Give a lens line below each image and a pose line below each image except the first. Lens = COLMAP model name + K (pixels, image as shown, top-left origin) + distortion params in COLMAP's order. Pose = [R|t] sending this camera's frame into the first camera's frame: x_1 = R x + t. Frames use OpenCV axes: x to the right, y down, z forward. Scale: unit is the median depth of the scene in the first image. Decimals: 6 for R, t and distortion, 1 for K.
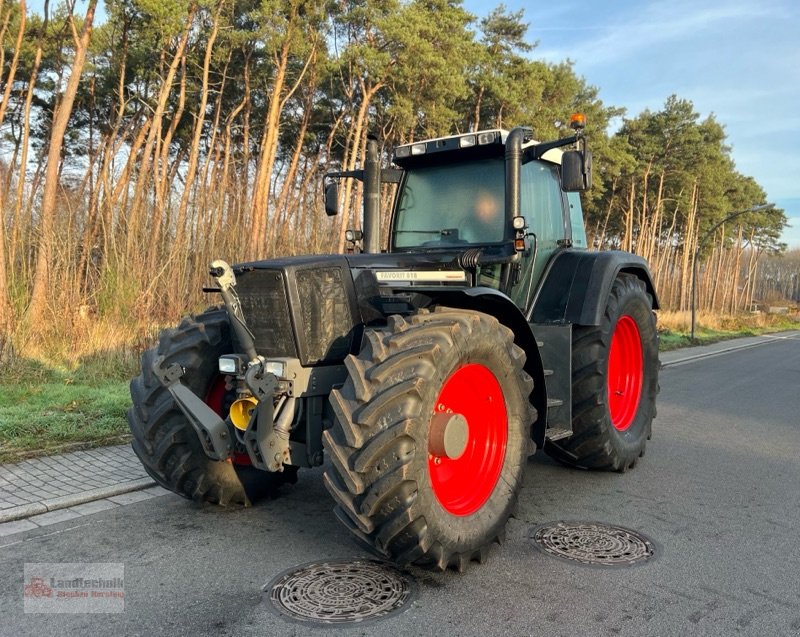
lens RADIAL K [[651.4, 0, 429.1], [0, 651.4, 325.8], [0, 0, 1]] dist [0.068735, -0.090004]
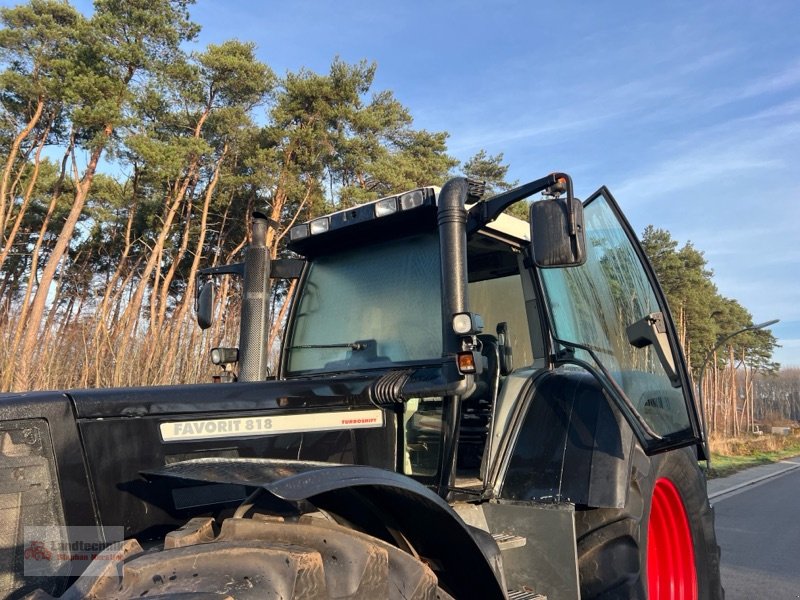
lens RADIAL K [[601.1, 0, 405.4], [0, 601.1, 297.0], [0, 0, 1]] dist [0.108690, -0.183410]
pose [[0.998832, -0.026571, -0.040353, 0.020028], [0.015990, 0.969929, -0.242862, -0.009849], [0.045592, 0.241933, 0.969221, 0.088444]]
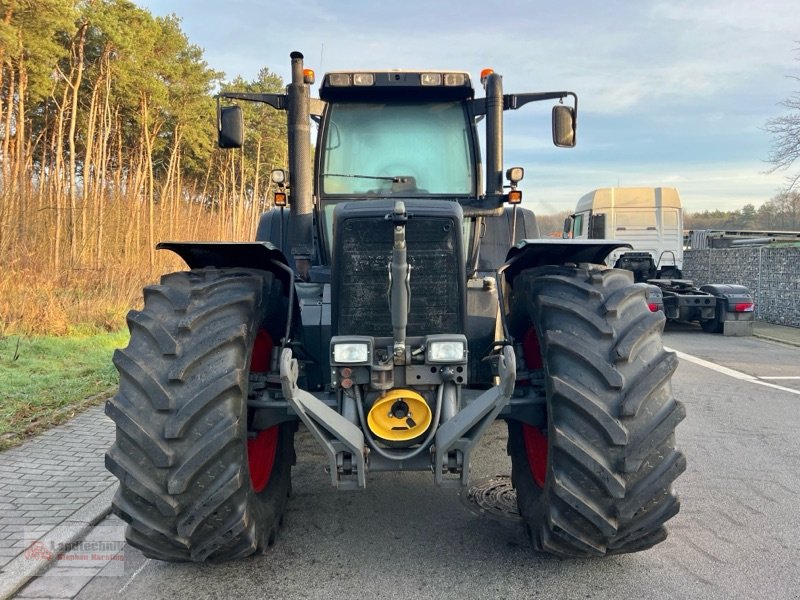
lens RADIAL K [[601.1, 0, 405.4], [0, 601.1, 297.0], [0, 0, 1]] dist [0.108690, -0.183410]
pose [[0.803691, -0.050339, 0.592913, -0.095847], [0.035686, 0.998699, 0.036418, -0.002846], [-0.593975, -0.008110, 0.804442, 0.069295]]
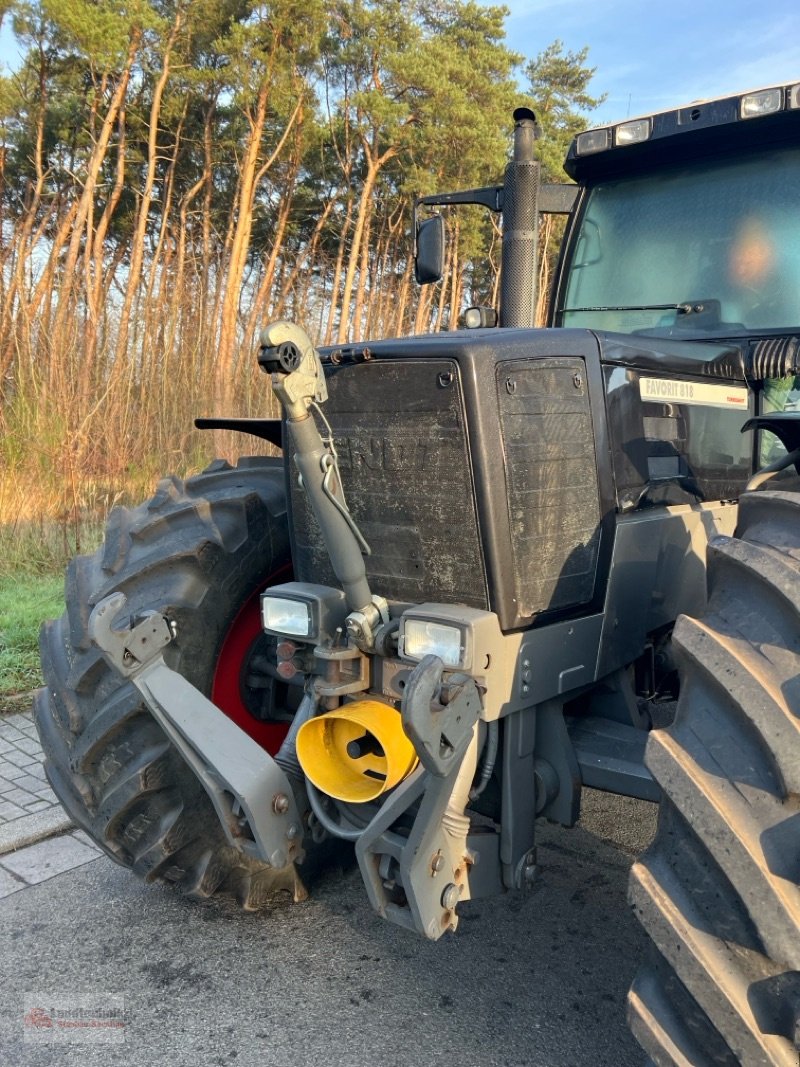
lens RADIAL K [[805.2, 0, 406.5], [0, 805.2, 535.5], [0, 0, 1]] dist [0.058061, -0.065906]
pose [[0.999691, 0.013648, -0.020786, -0.034526], [-0.012281, 0.997841, 0.064519, -0.002699], [0.021622, -0.064244, 0.997700, 0.081128]]
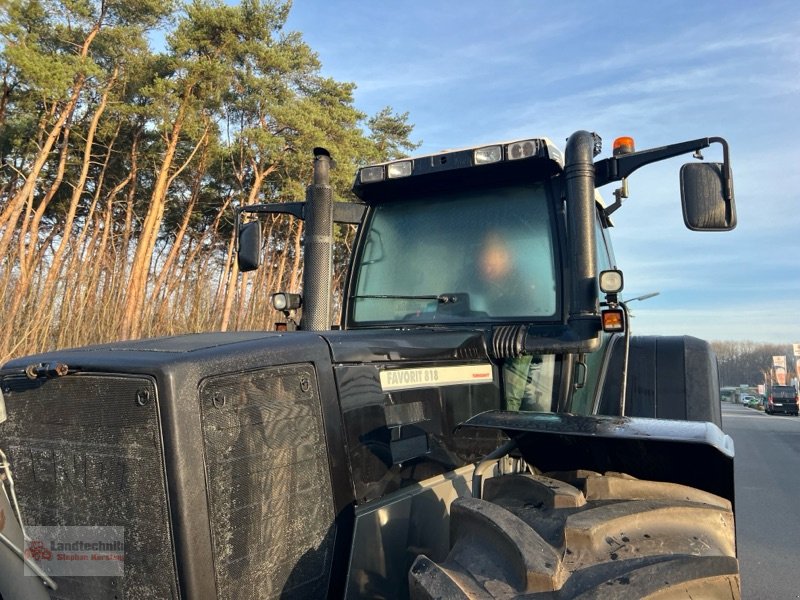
lens RADIAL K [[603.7, 0, 397.2], [0, 603.7, 293.9], [0, 0, 1]] dist [0.058061, -0.065906]
pose [[0.988103, 0.026829, 0.151433, -0.021791], [0.000400, 0.984215, -0.176979, -0.010078], [-0.153791, 0.174934, 0.972495, 0.095424]]
